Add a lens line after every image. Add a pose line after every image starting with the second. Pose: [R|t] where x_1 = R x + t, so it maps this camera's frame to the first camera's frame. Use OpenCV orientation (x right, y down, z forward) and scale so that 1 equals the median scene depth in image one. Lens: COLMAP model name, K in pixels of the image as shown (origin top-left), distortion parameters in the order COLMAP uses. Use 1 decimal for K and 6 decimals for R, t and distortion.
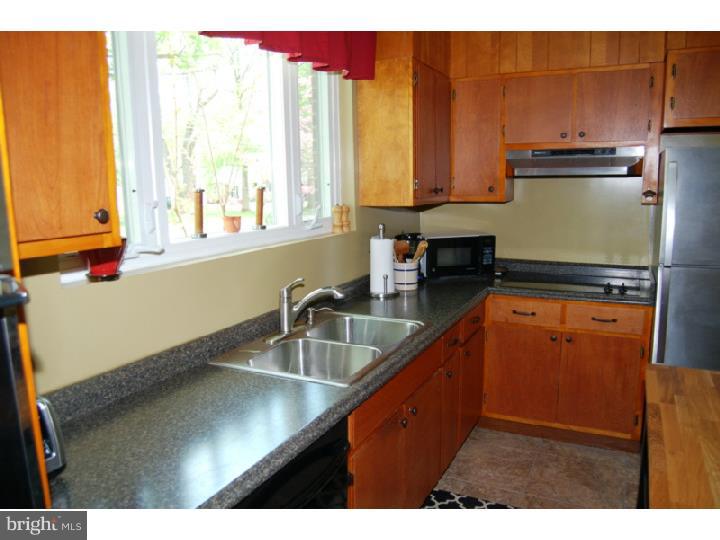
lens RADIAL K [[571.0, 0, 360.0], [0, 571.0, 270.0], [0, 0, 1]] dist [-0.060440, 0.001525]
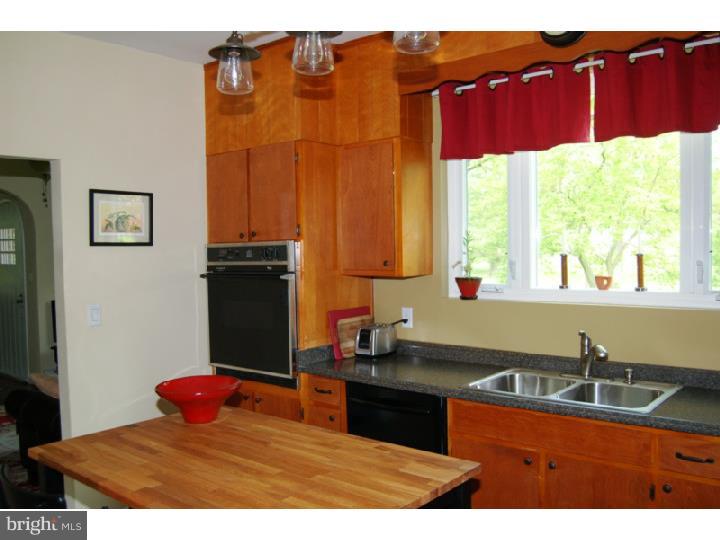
lens RADIAL K [[663.0, 0, 360.0], [0, 663.0, 270.0], [0, 0, 1]] dist [0.005542, 0.002346]
pose [[-0.245521, 0.060429, -0.967506, 1.133232], [-0.124726, 0.987790, 0.093347, -0.154894], [0.961334, 0.143592, -0.234986, 0.730700]]
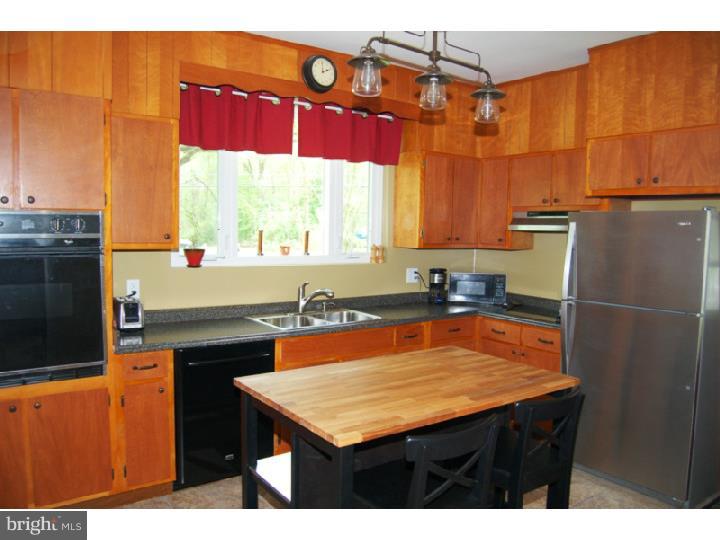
lens RADIAL K [[571.0, 0, 360.0], [0, 571.0, 270.0], [0, 0, 1]] dist [-0.060440, 0.001525]
pose [[0.875775, 0.072101, -0.477304, 0.760149], [-0.108795, 0.992824, -0.049646, 0.040478], [0.470300, 0.095407, 0.877335, -0.422220]]
